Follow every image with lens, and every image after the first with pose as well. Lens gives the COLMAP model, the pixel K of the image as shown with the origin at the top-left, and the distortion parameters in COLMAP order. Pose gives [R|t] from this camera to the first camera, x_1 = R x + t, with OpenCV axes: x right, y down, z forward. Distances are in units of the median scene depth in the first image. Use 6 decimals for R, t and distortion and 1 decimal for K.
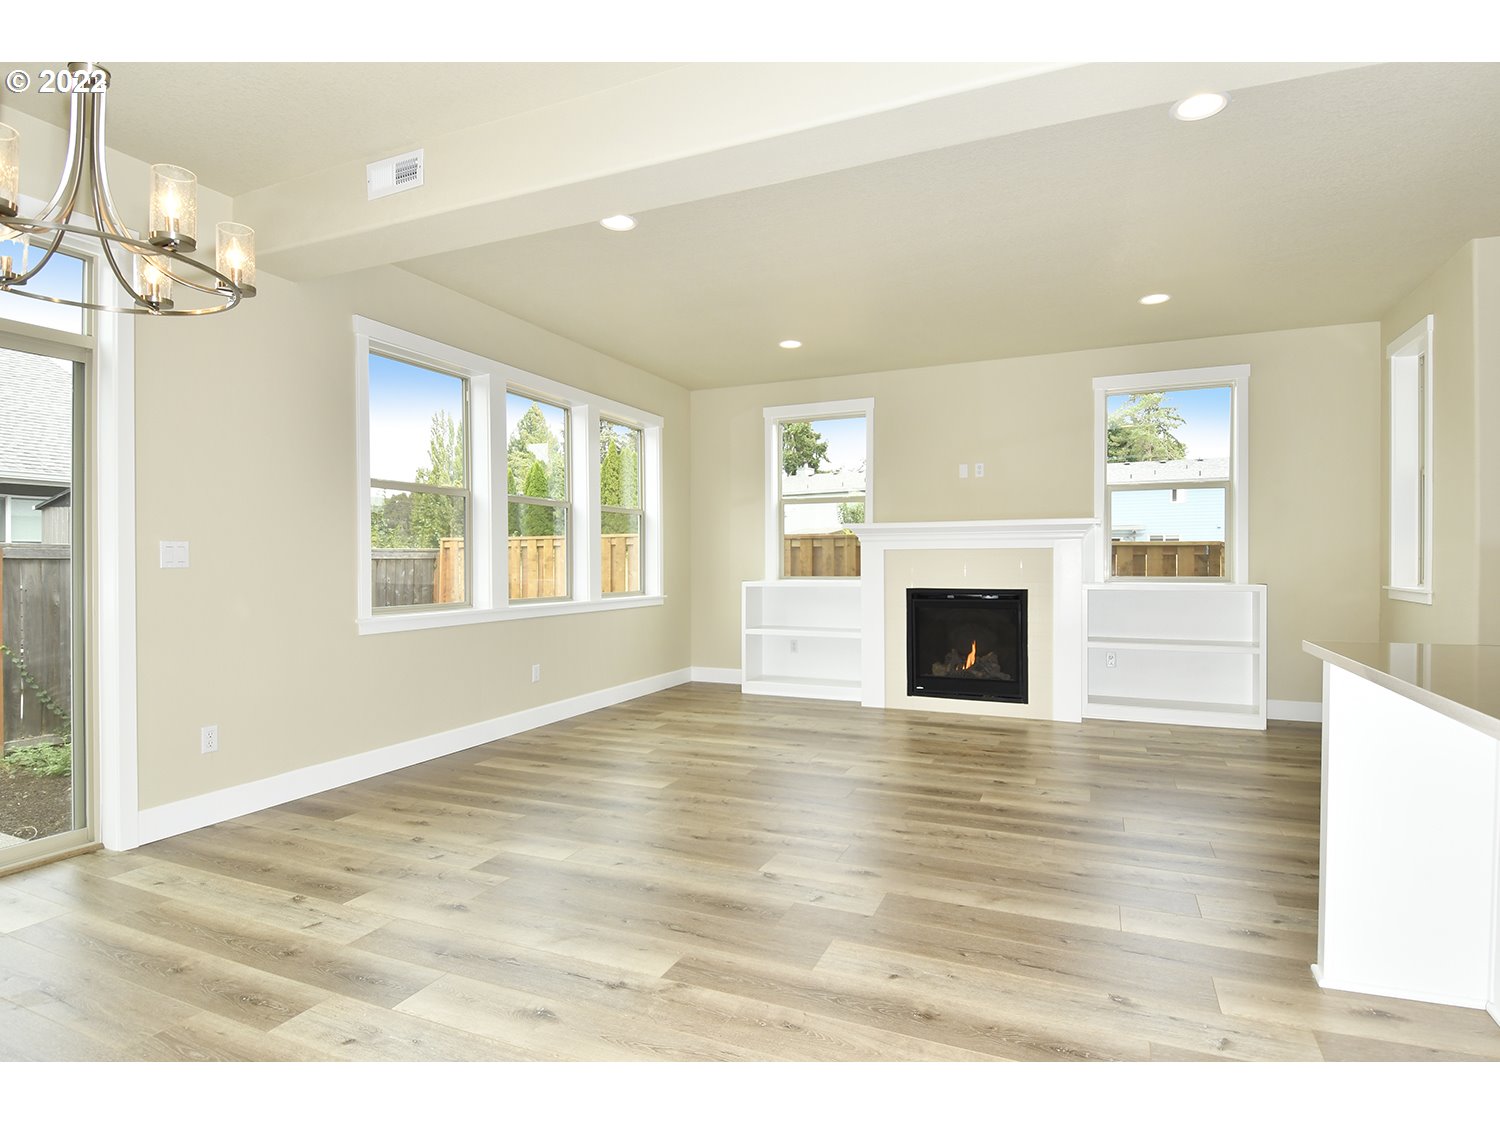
lens RADIAL K [[781.6, 0, 764.5], [0, 781.6, 566.9], [0, 0, 1]] dist [0.042161, -0.044269]
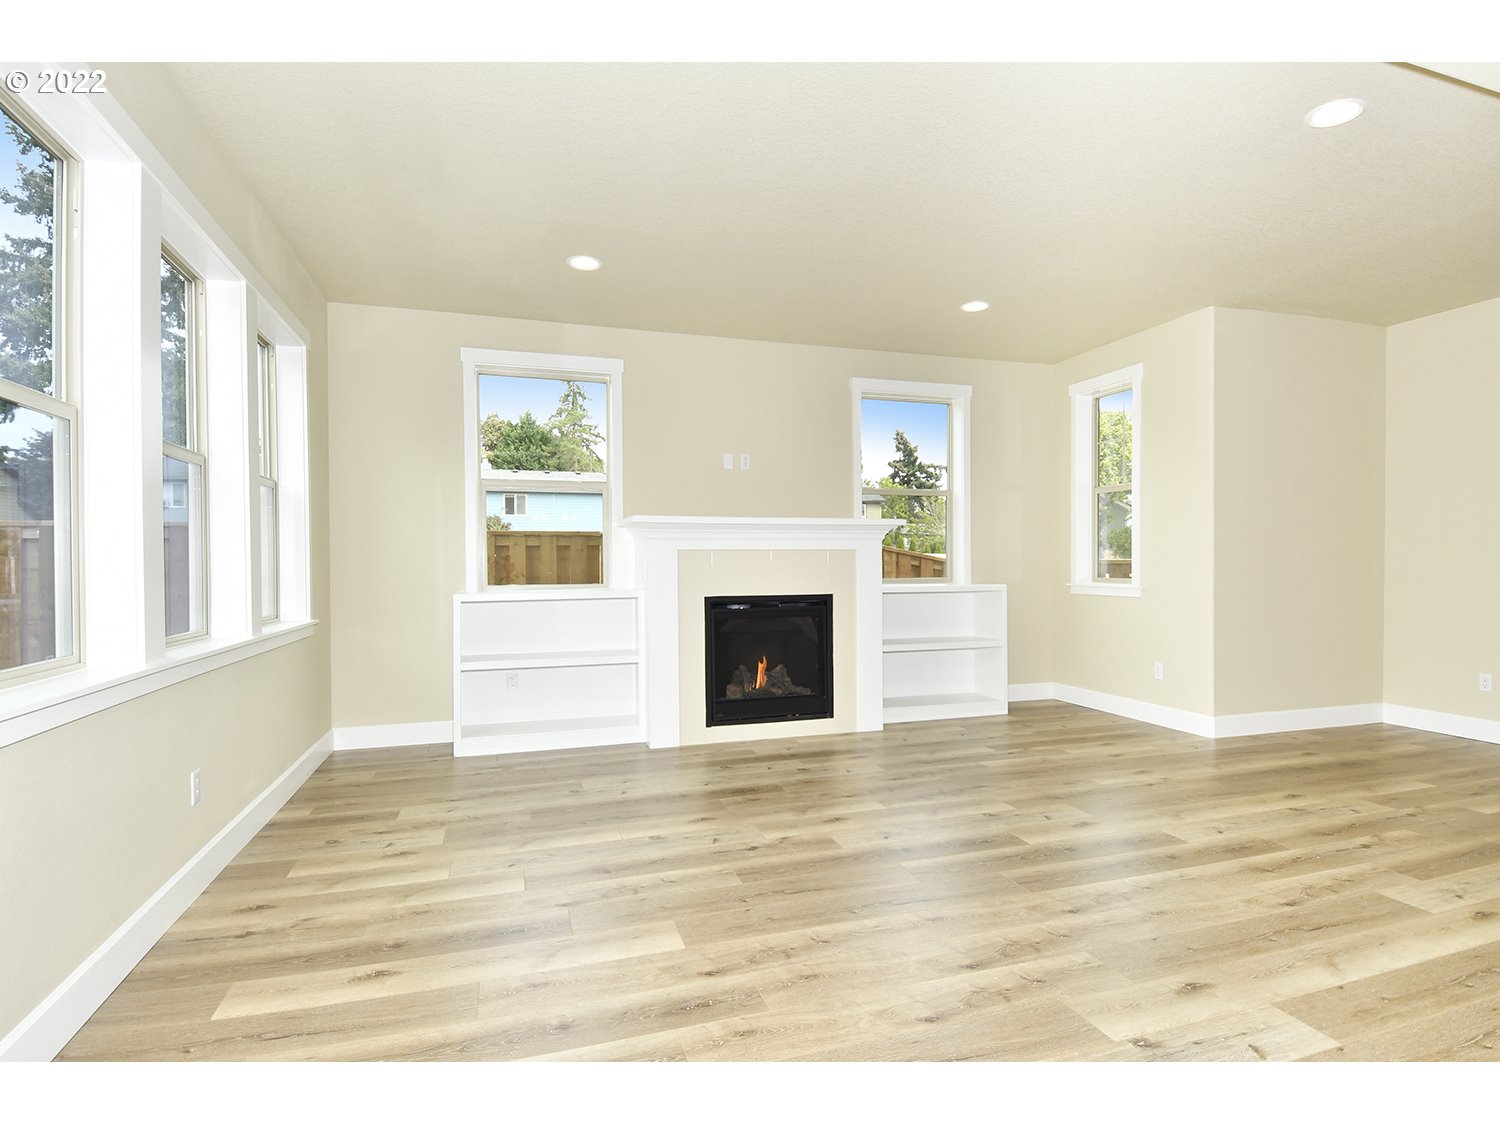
lens RADIAL K [[781.6, 0, 764.5], [0, 781.6, 566.9], [0, 0, 1]] dist [0.042161, -0.044269]
pose [[0.751972, -0.003977, 0.659183, -0.319922], [0.008023, 0.999963, -0.003120, -0.000842], [-0.659146, 0.007635, 0.751976, 0.346578]]
